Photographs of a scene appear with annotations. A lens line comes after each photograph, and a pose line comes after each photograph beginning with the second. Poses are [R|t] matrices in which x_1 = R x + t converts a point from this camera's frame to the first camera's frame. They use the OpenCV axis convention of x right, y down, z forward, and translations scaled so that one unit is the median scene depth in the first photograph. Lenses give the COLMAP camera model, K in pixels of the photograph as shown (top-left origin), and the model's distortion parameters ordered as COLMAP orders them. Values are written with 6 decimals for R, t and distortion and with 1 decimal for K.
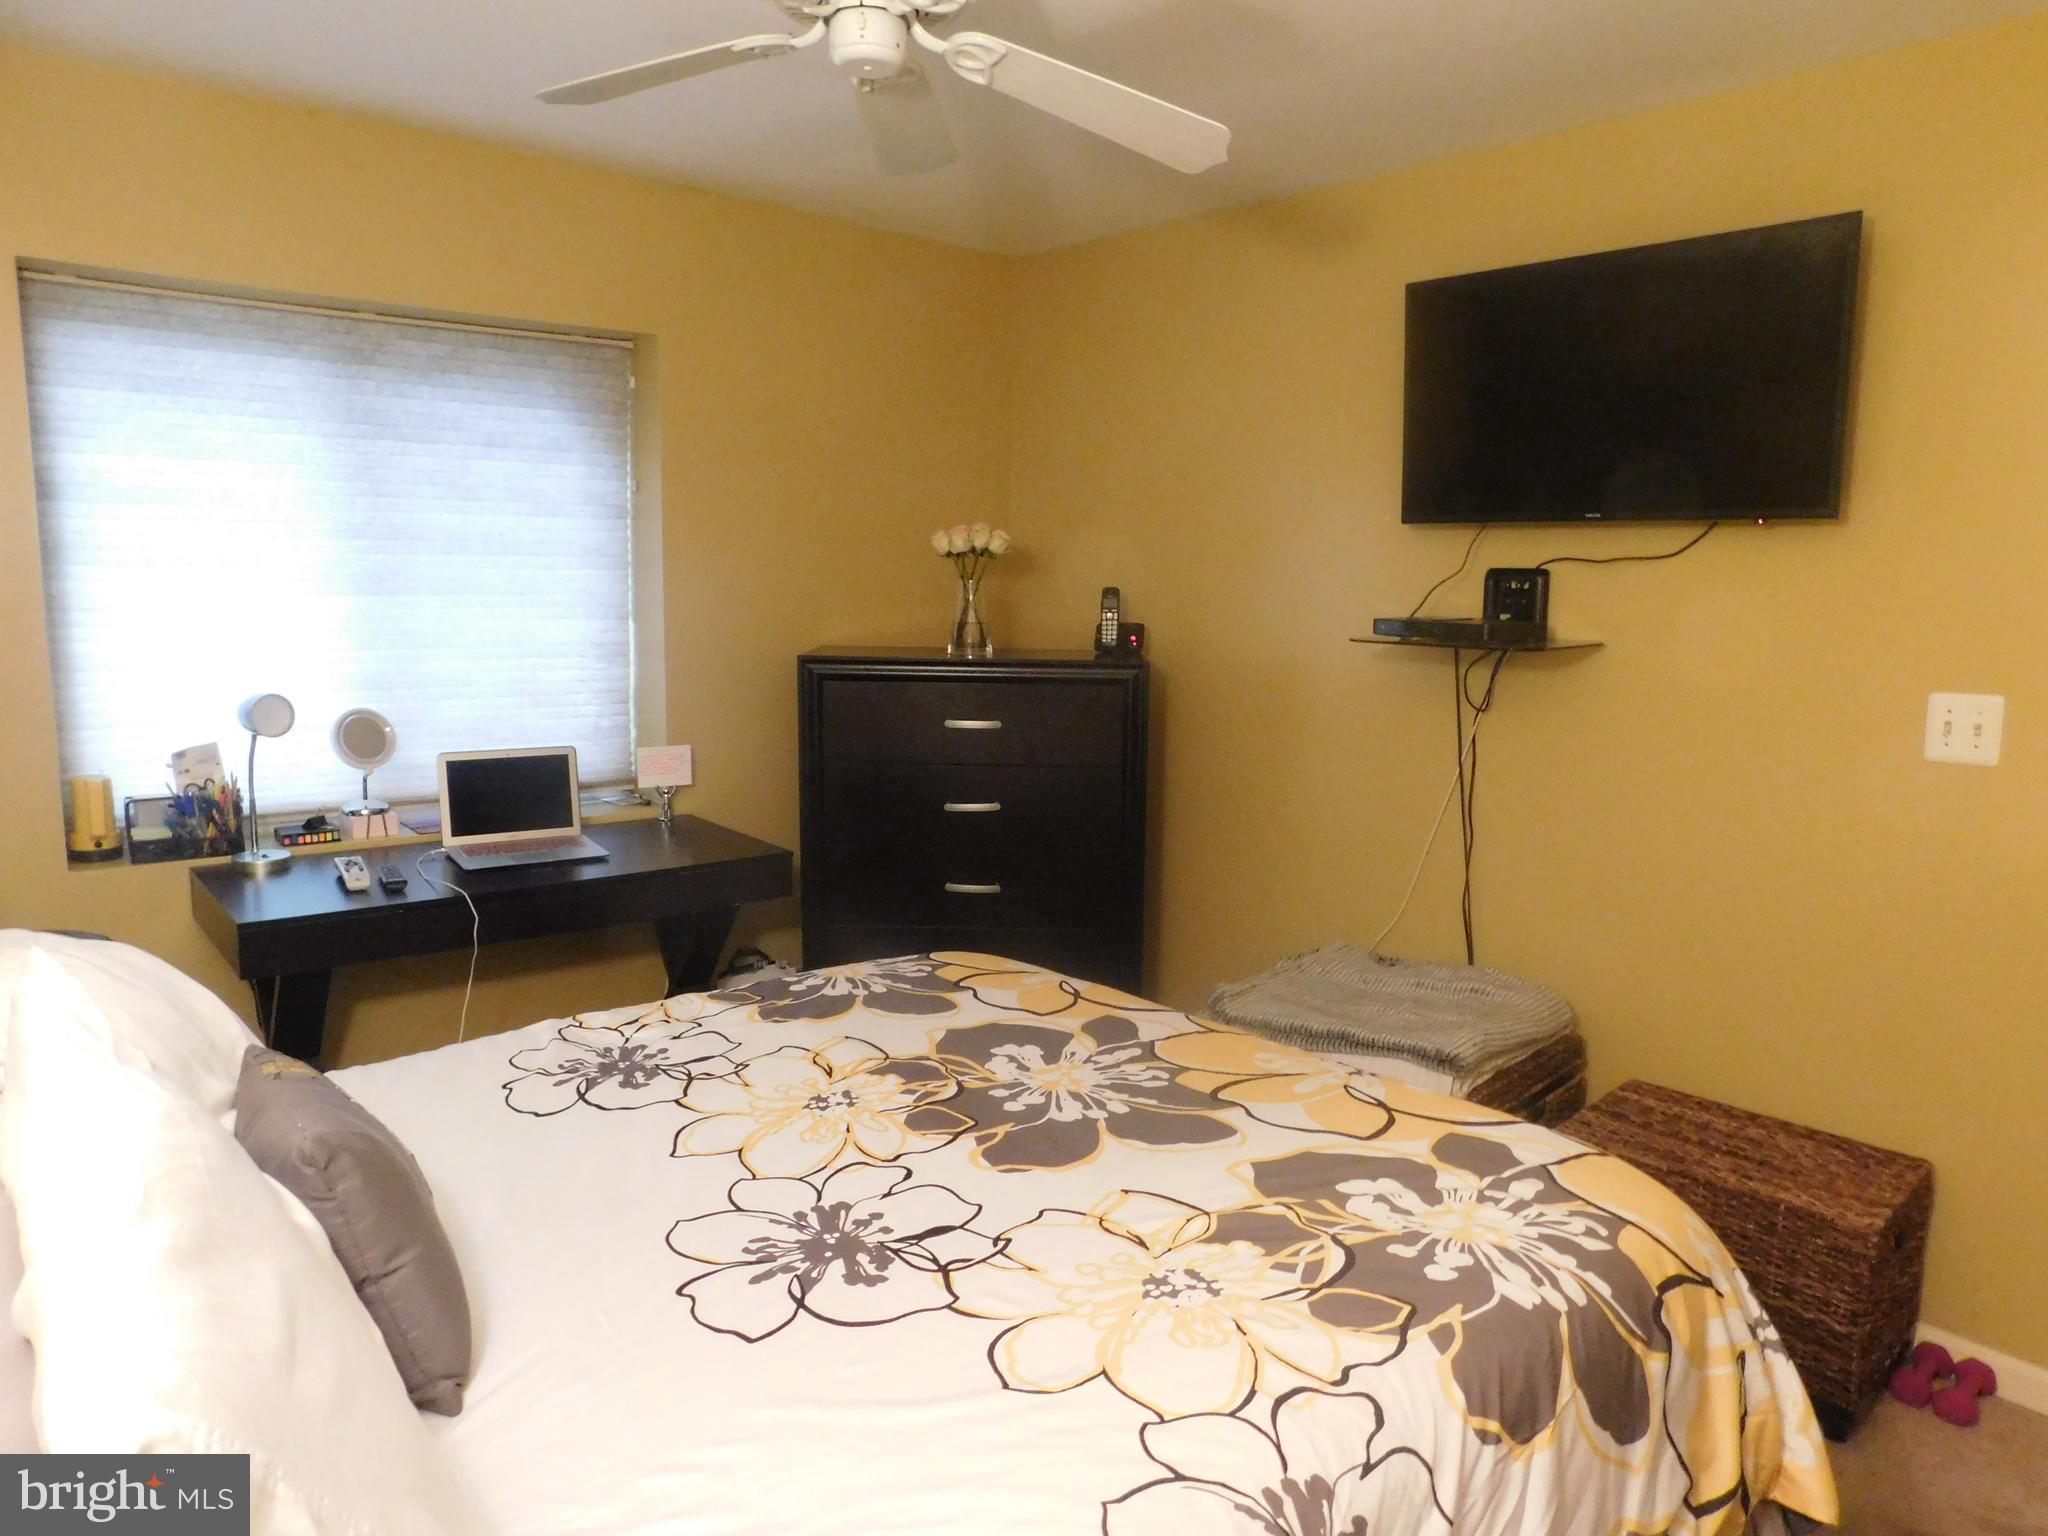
lens RADIAL K [[1340.8, 0, 1021.9], [0, 1340.8, 760.9], [0, 0, 1]] dist [-0.025766, 0.004623]
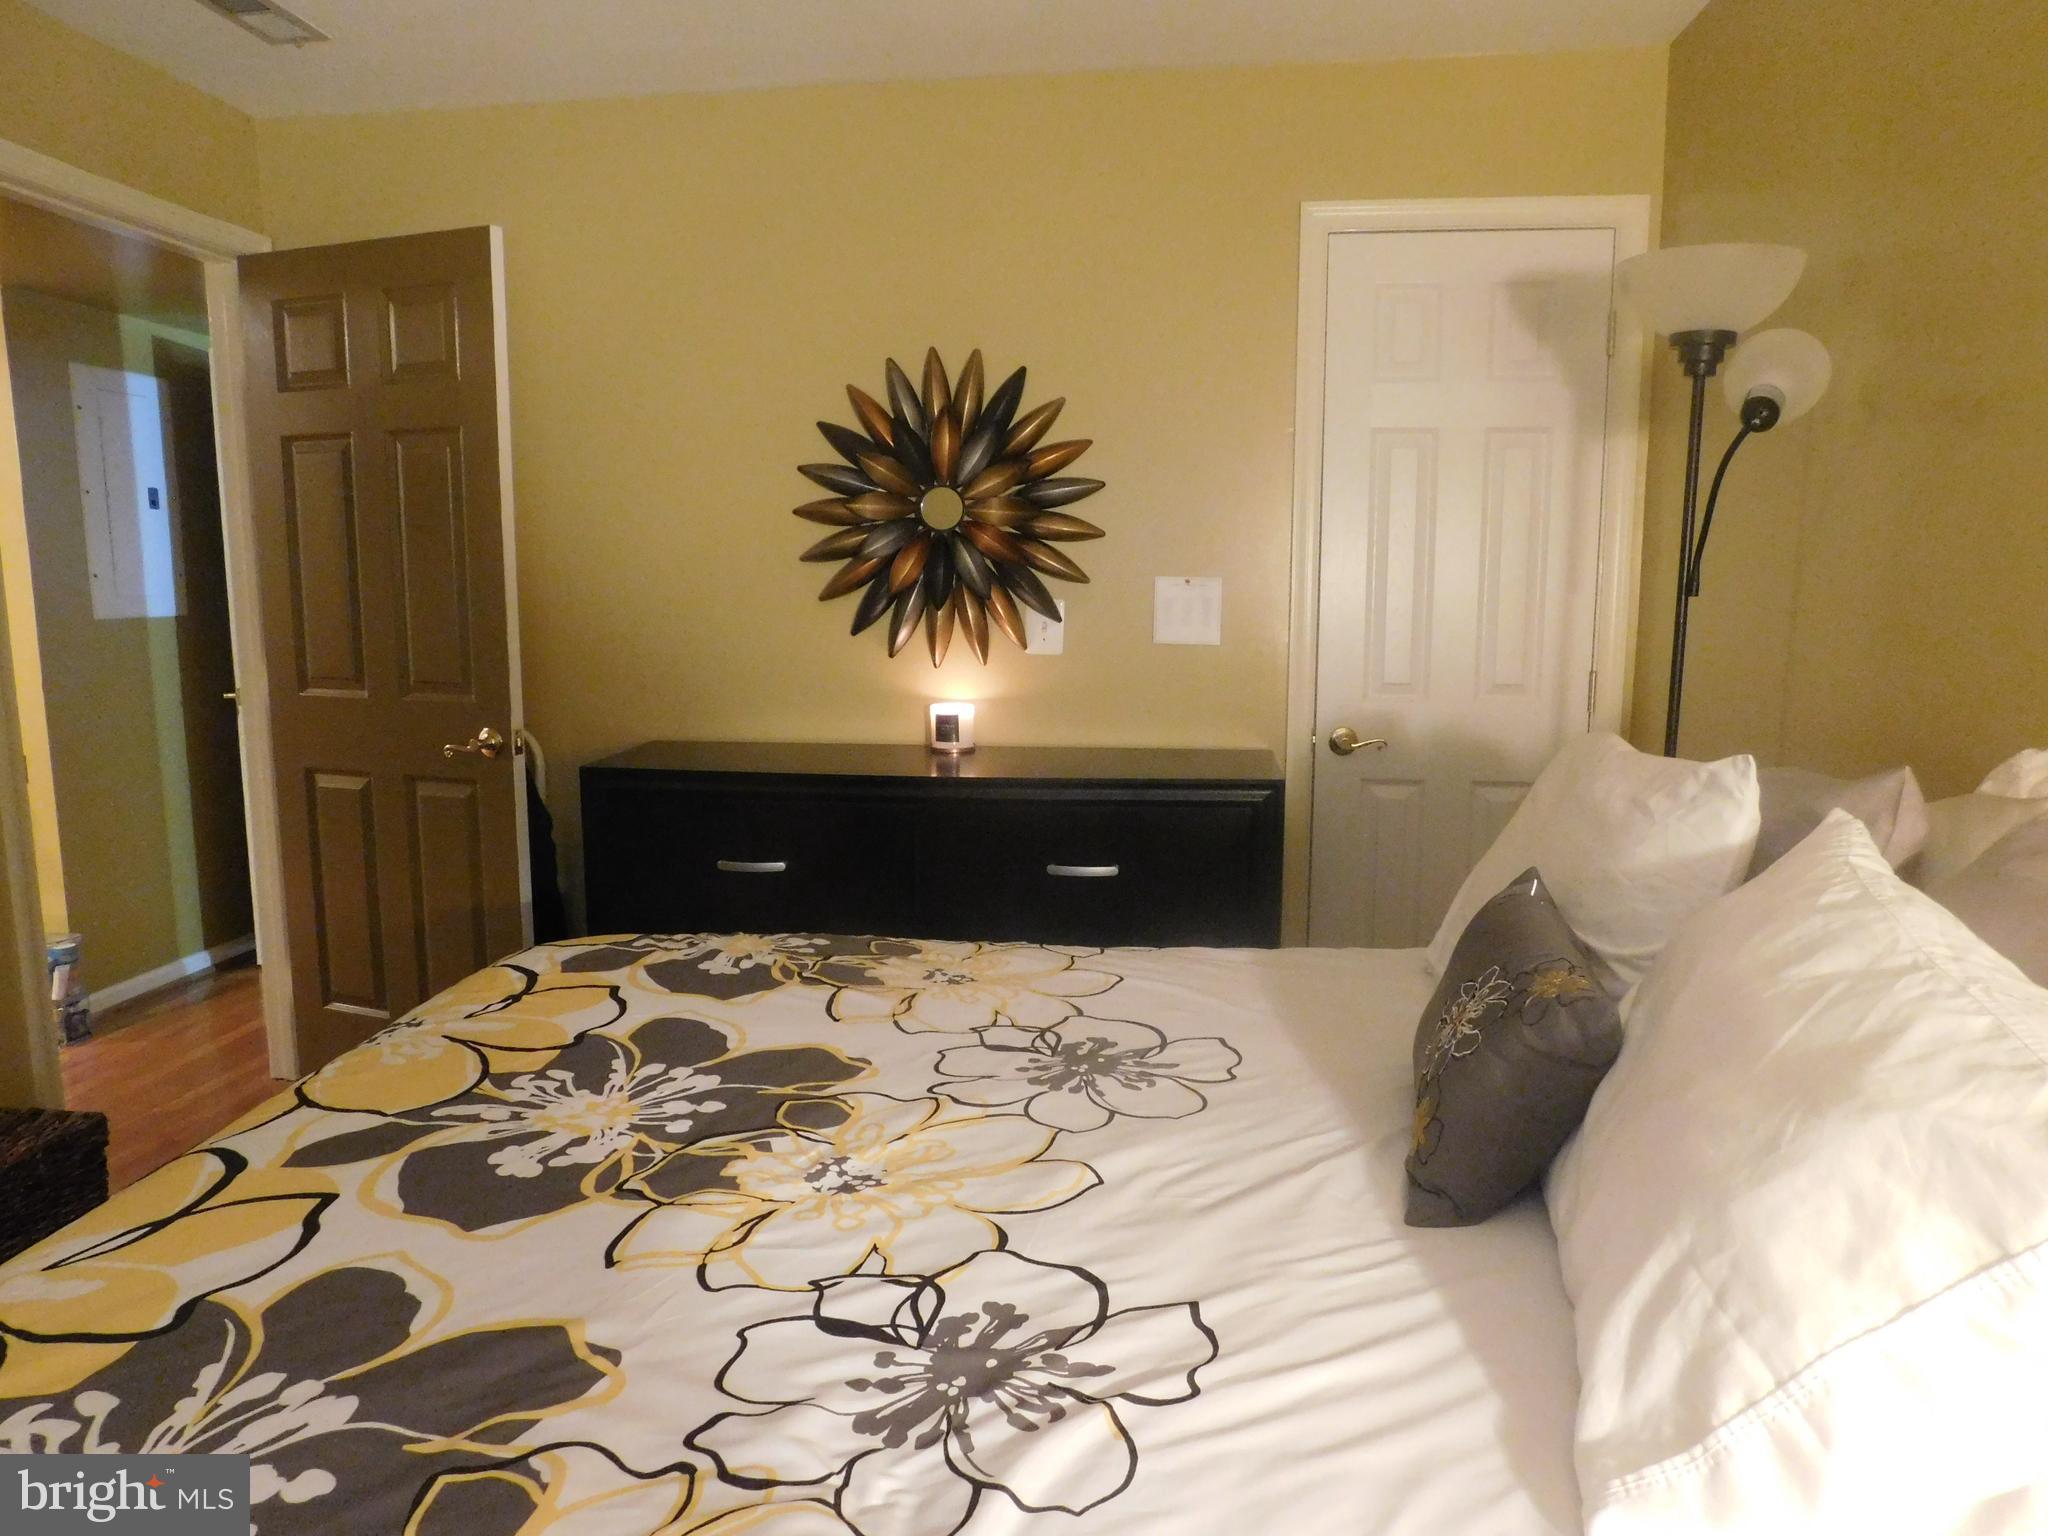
lens RADIAL K [[1340.8, 0, 1082.5], [0, 1340.8, 762.4], [0, 0, 1]] dist [-0.025766, 0.004623]
pose [[-0.705128, -0.120376, 0.698788, -0.657178], [0.084647, 0.964148, 0.251503, -0.115054], [-0.704010, 0.236492, -0.669658, 1.258715]]
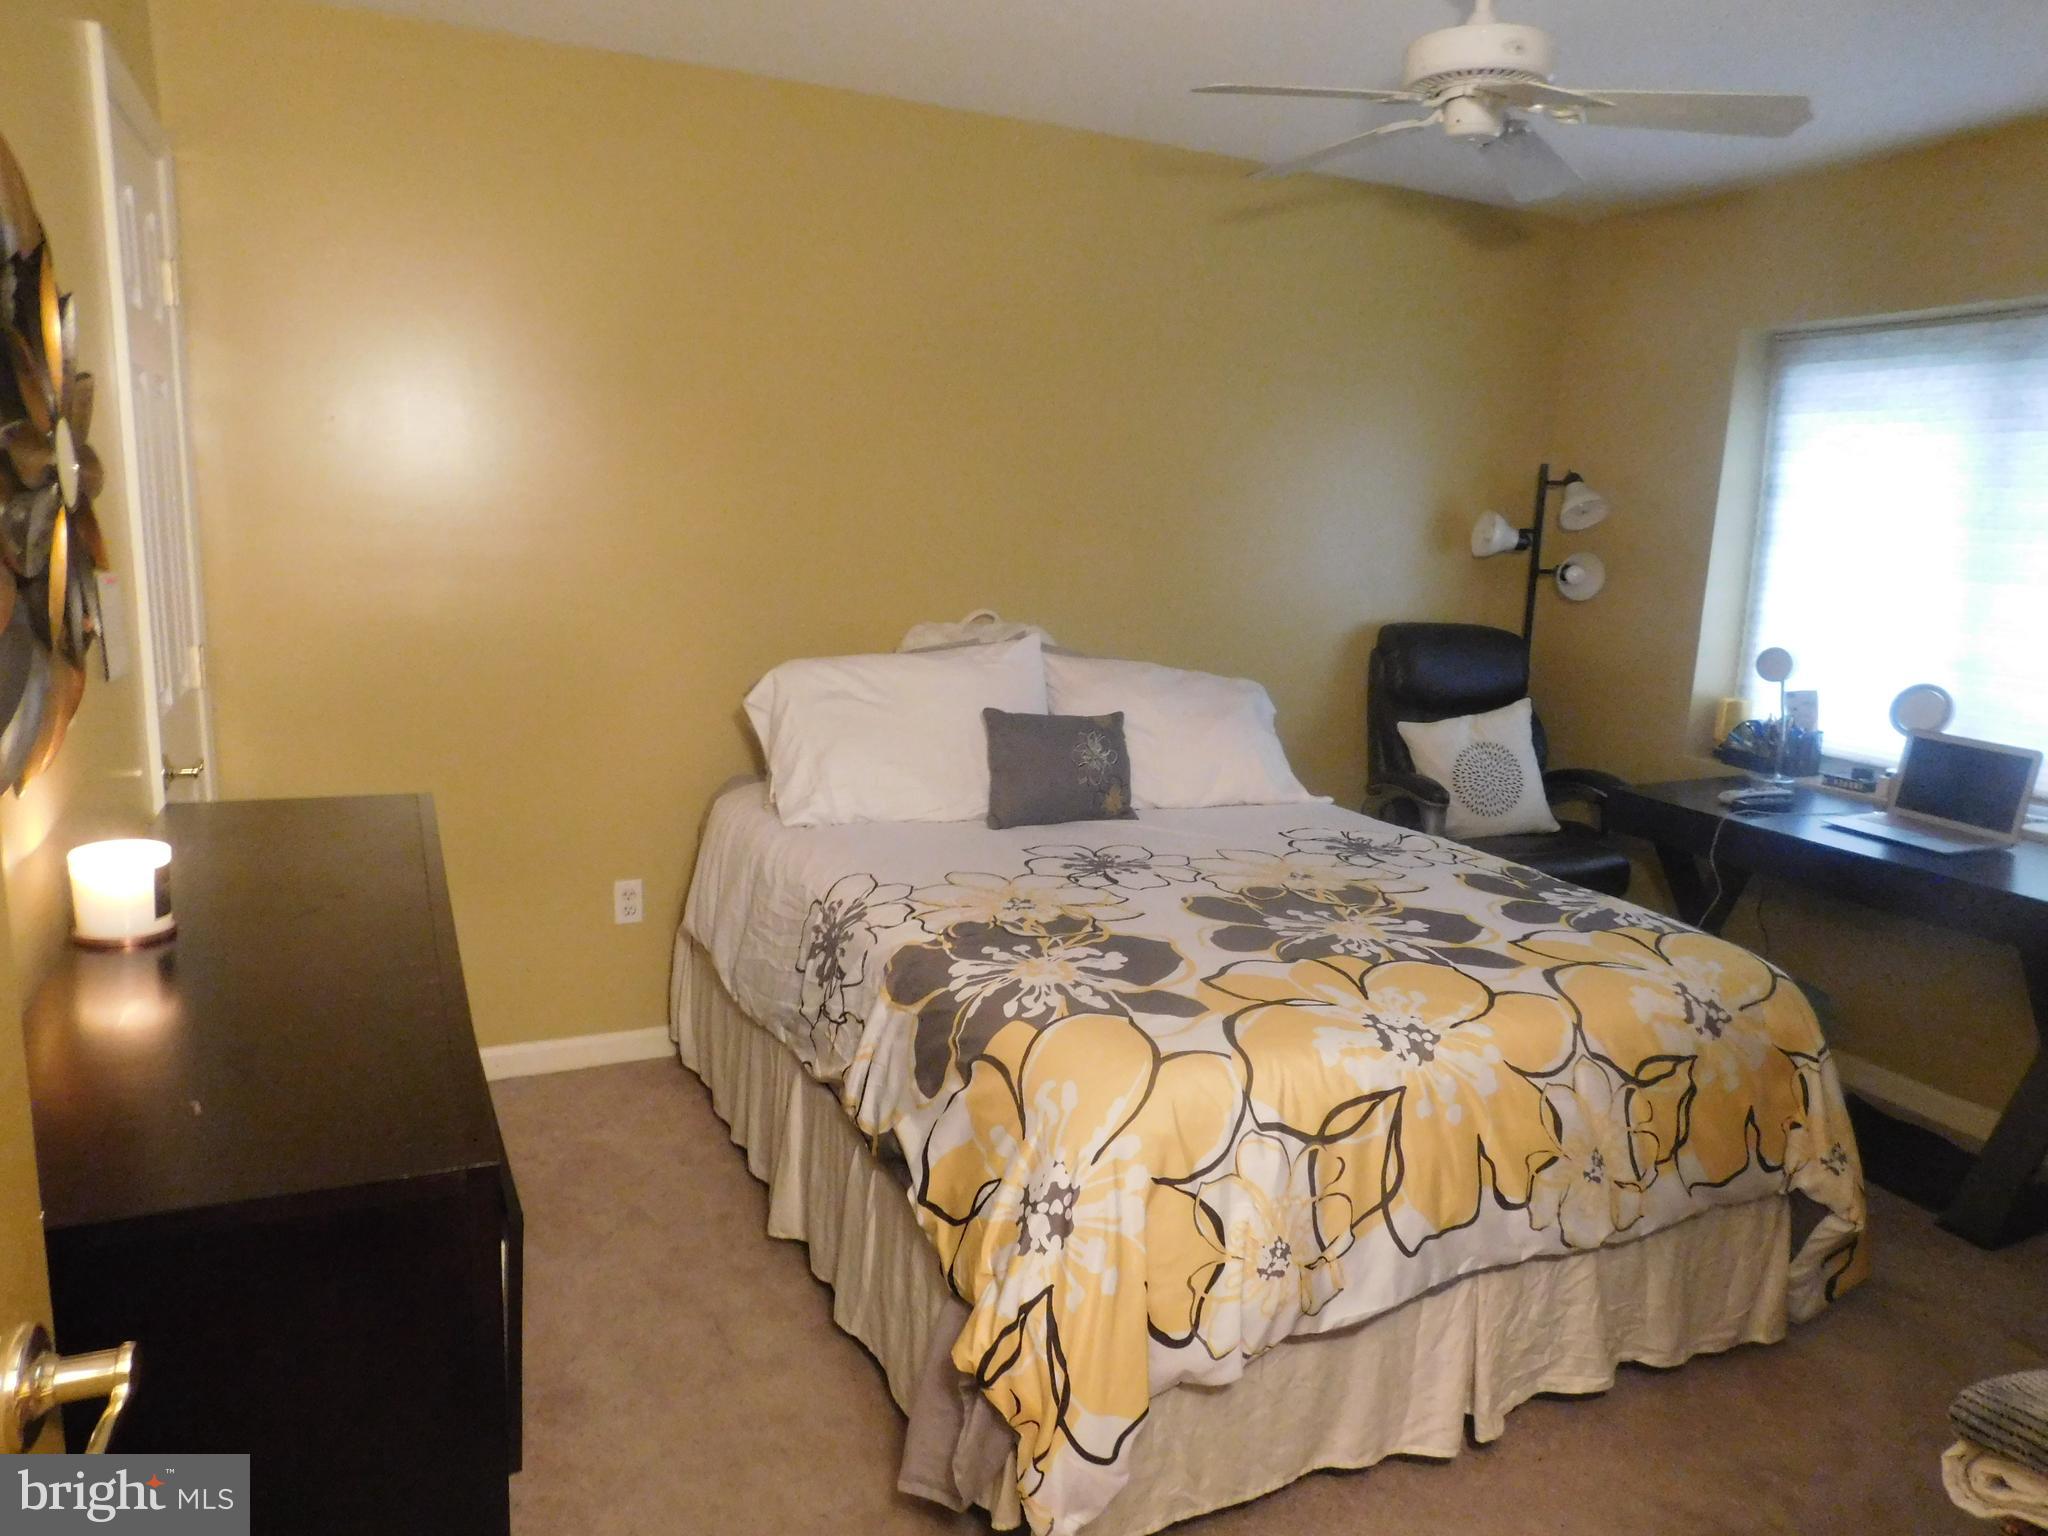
lens RADIAL K [[1340.8, 0, 1023.0], [0, 1340.8, 770.9], [0, 0, 1]] dist [-0.025766, 0.004623]
pose [[-0.251522, 0.150838, -0.956025, 1.233872], [-0.188461, 0.961241, 0.201243, -0.086677], [0.949326, 0.230791, -0.213346, 0.942376]]
